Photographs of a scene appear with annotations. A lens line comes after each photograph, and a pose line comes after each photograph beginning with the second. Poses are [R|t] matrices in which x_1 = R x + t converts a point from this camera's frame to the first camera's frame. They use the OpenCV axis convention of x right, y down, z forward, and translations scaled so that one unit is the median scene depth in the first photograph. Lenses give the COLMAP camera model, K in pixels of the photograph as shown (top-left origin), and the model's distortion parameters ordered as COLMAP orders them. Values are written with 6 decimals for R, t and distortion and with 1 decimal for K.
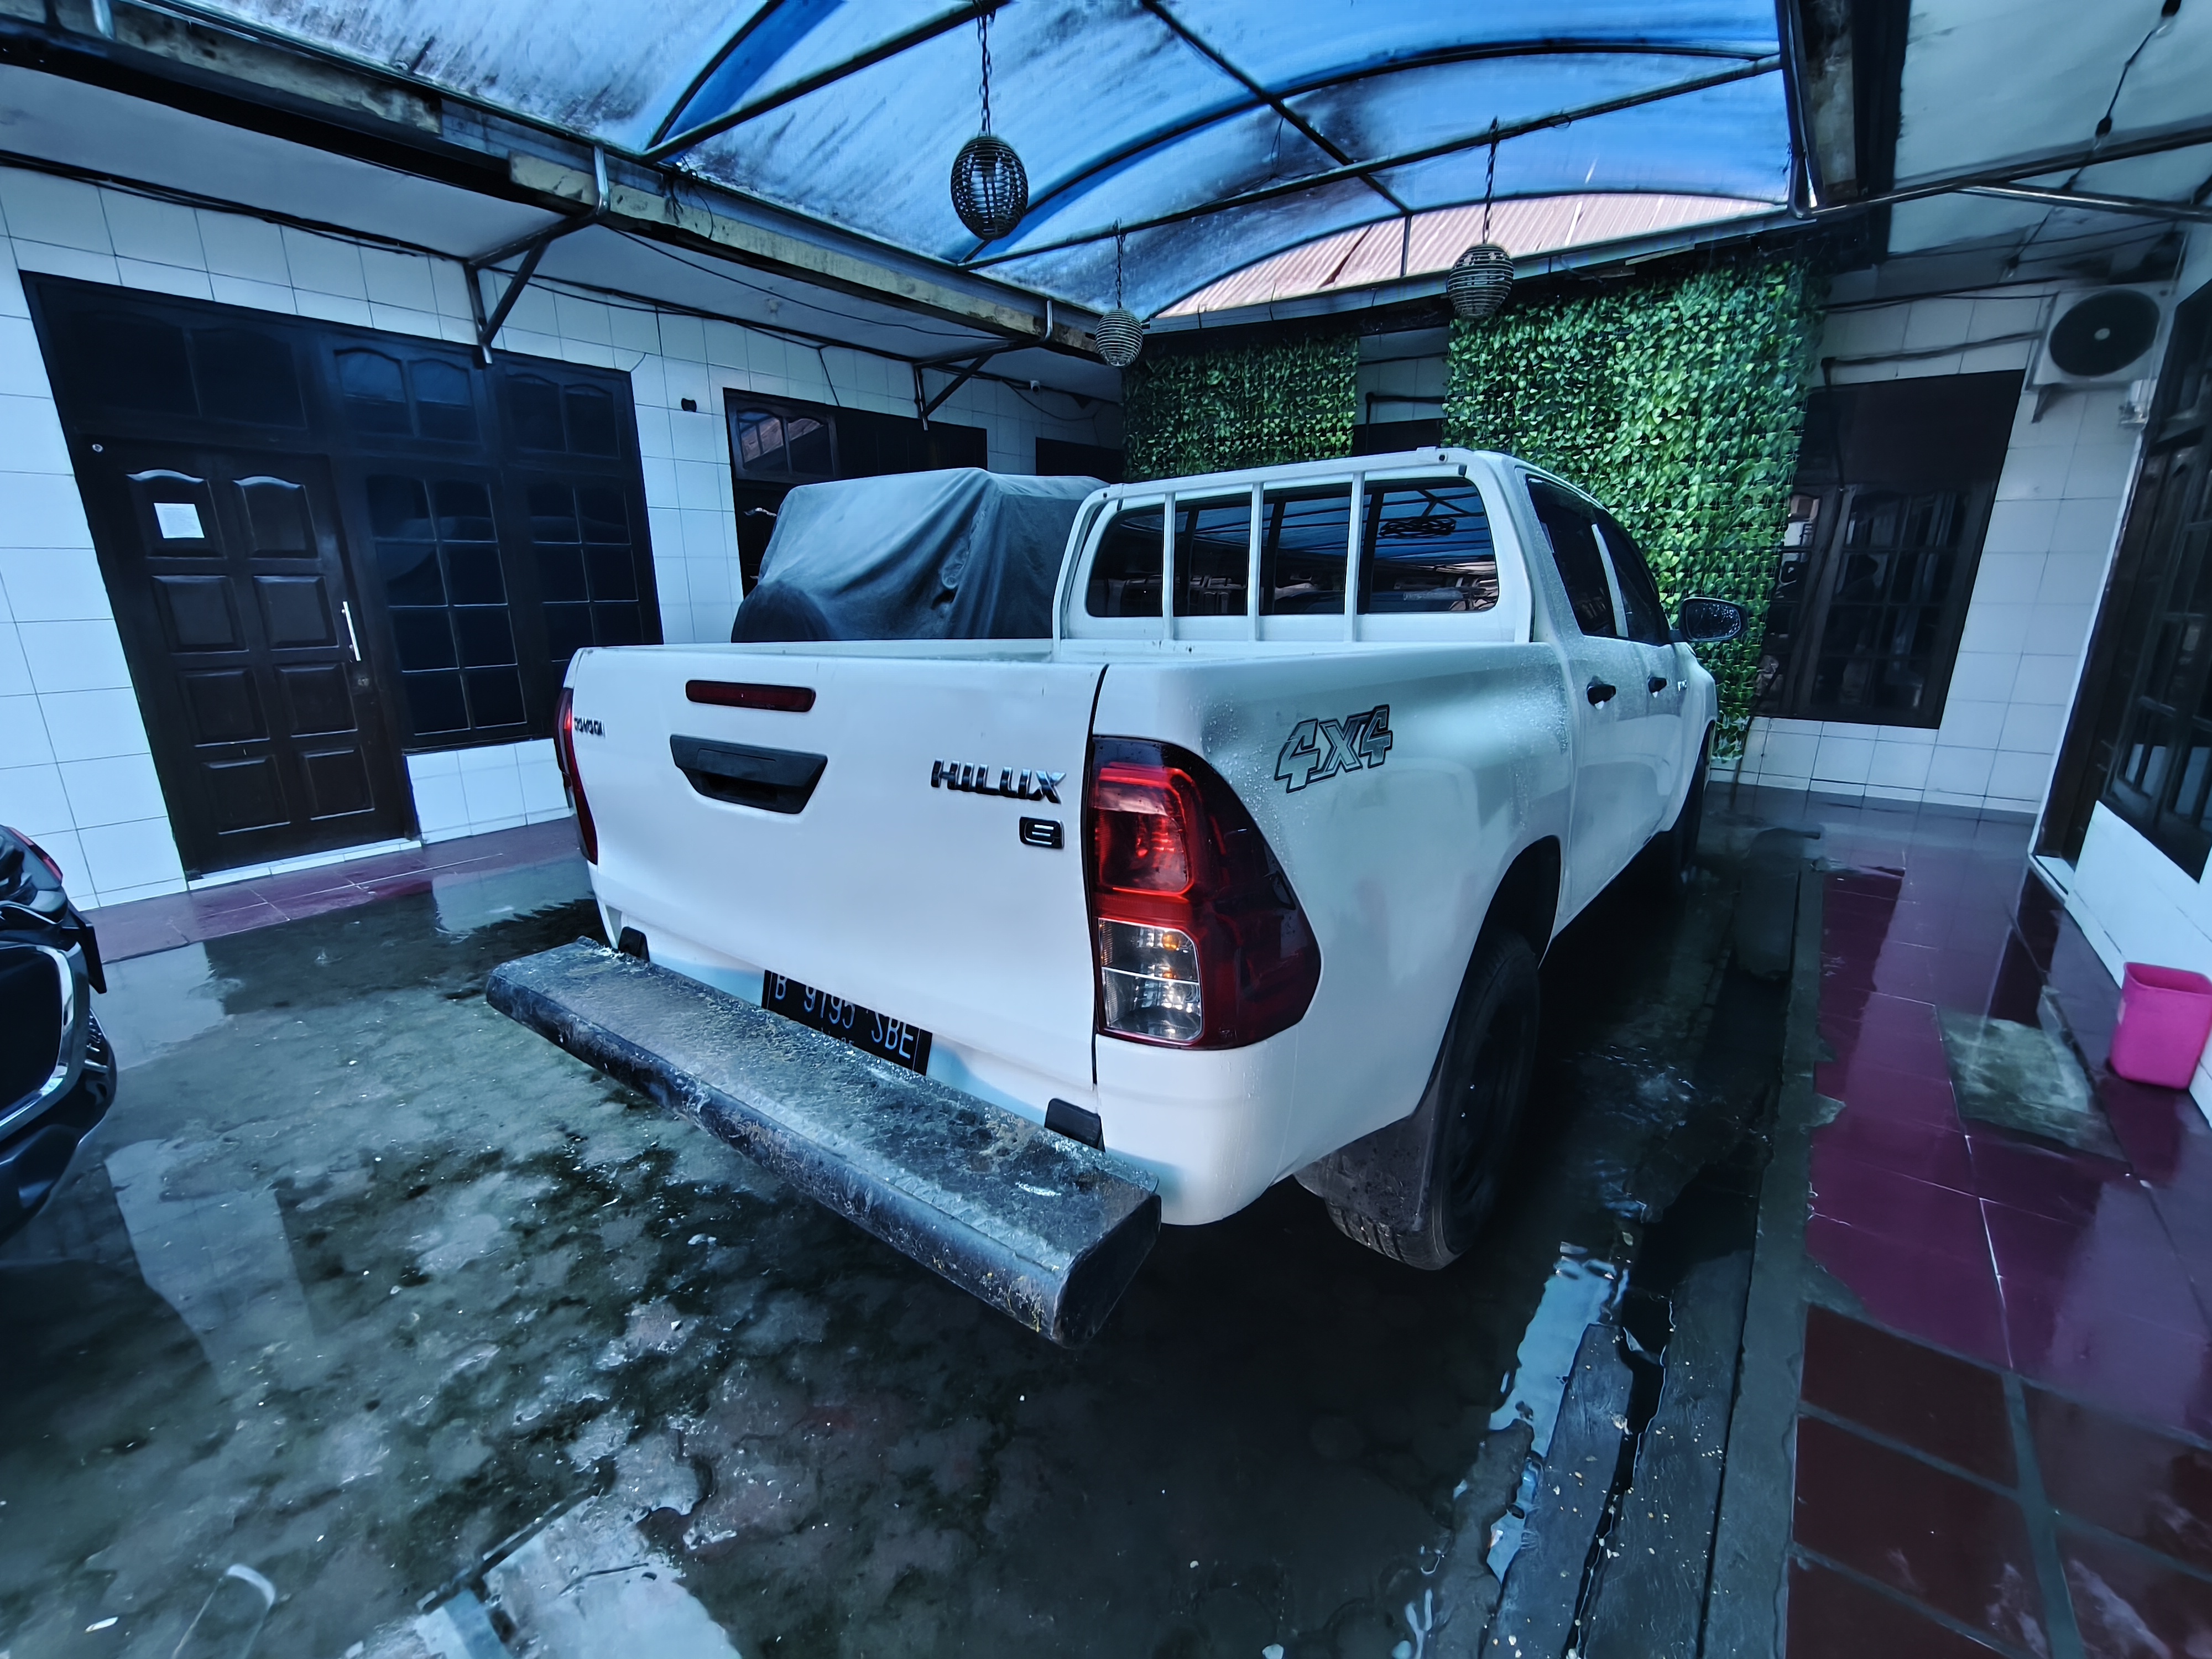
lens RADIAL K [[939.1, 0, 1107.7], [0, 939.1, 829.3], [0, 0, 1]] dist [0.001390, 0.000372]
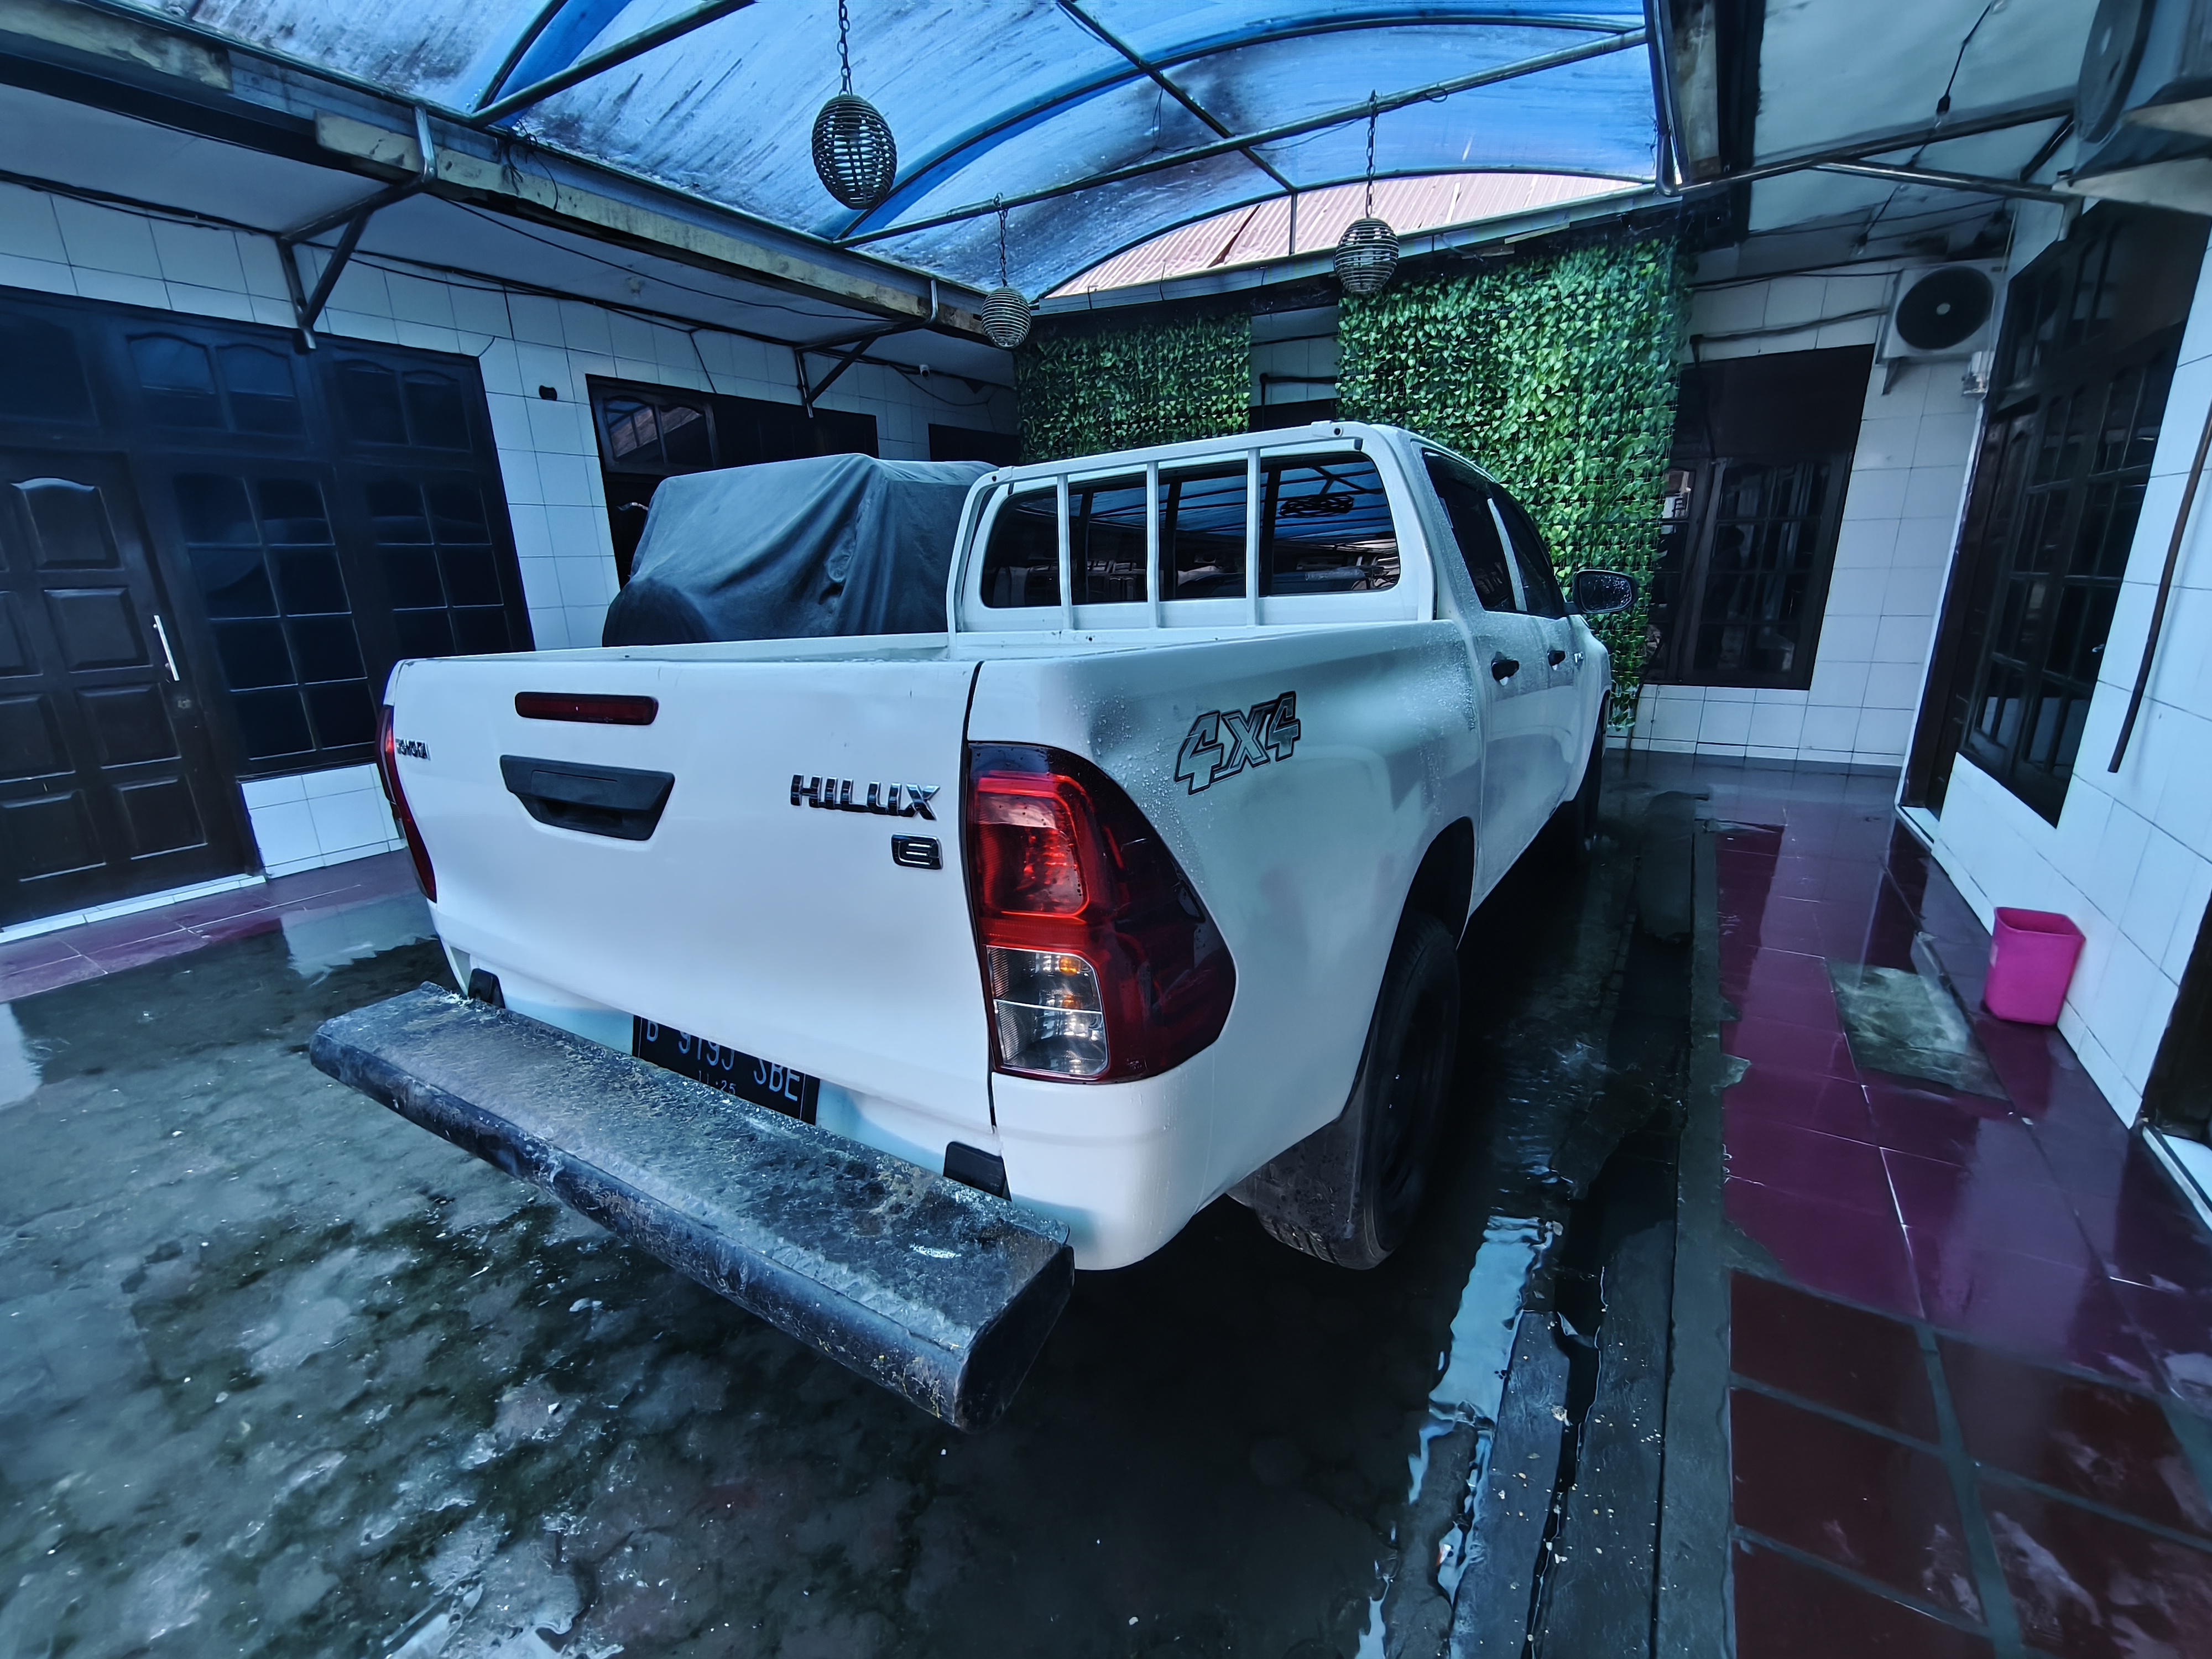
lens RADIAL K [[938.2, 0, 1106.0], [0, 938.2, 829.5], [0, 0, 1]] dist [-0.000294, 0.000067]
pose [[0.995292, -0.050153, 0.082938, 0.010707], [0.049151, 0.998692, 0.014088, -0.006806], [-0.083536, -0.009945, 0.996455, 0.032544]]
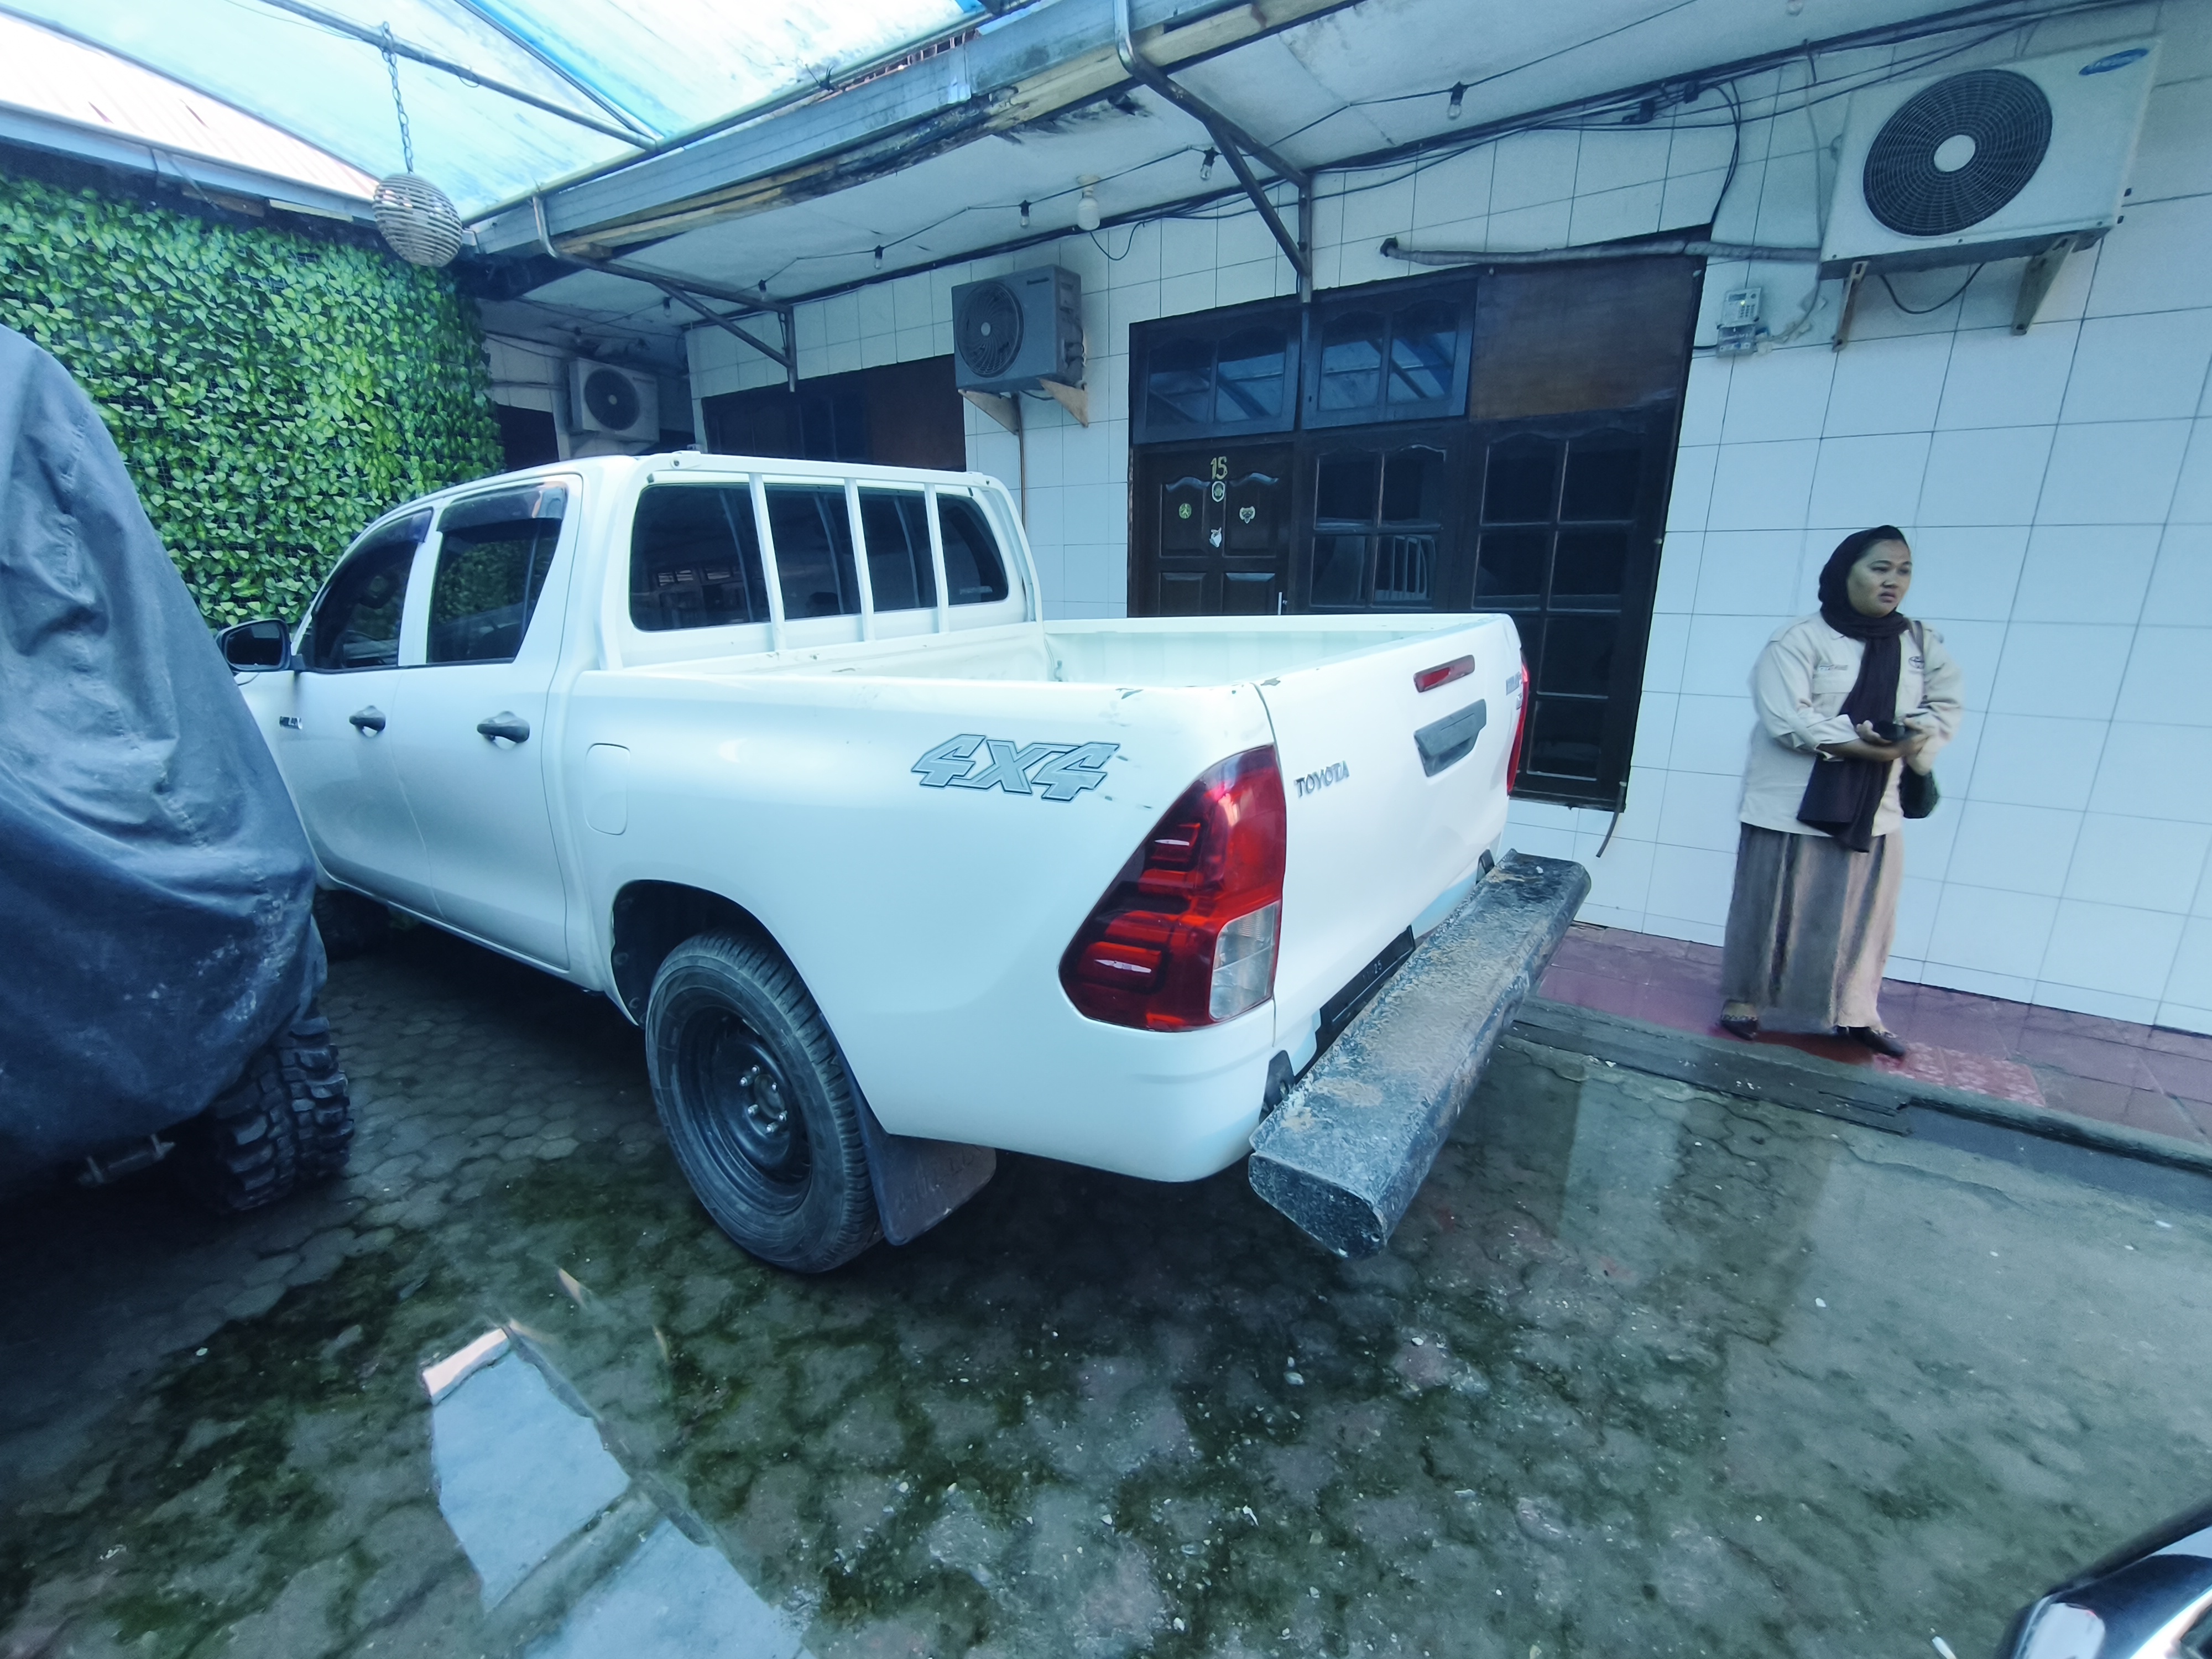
lens RADIAL K [[946.8, 0, 1117.5], [0, 946.8, 833.2], [0, 0, 1]] dist [-0.003080, -0.000853]
pose [[-0.053177, -0.262972, 0.963337, -0.637173], [0.261314, 0.927421, 0.267592, -0.155537], [-0.963788, 0.265964, 0.019400, 0.581355]]
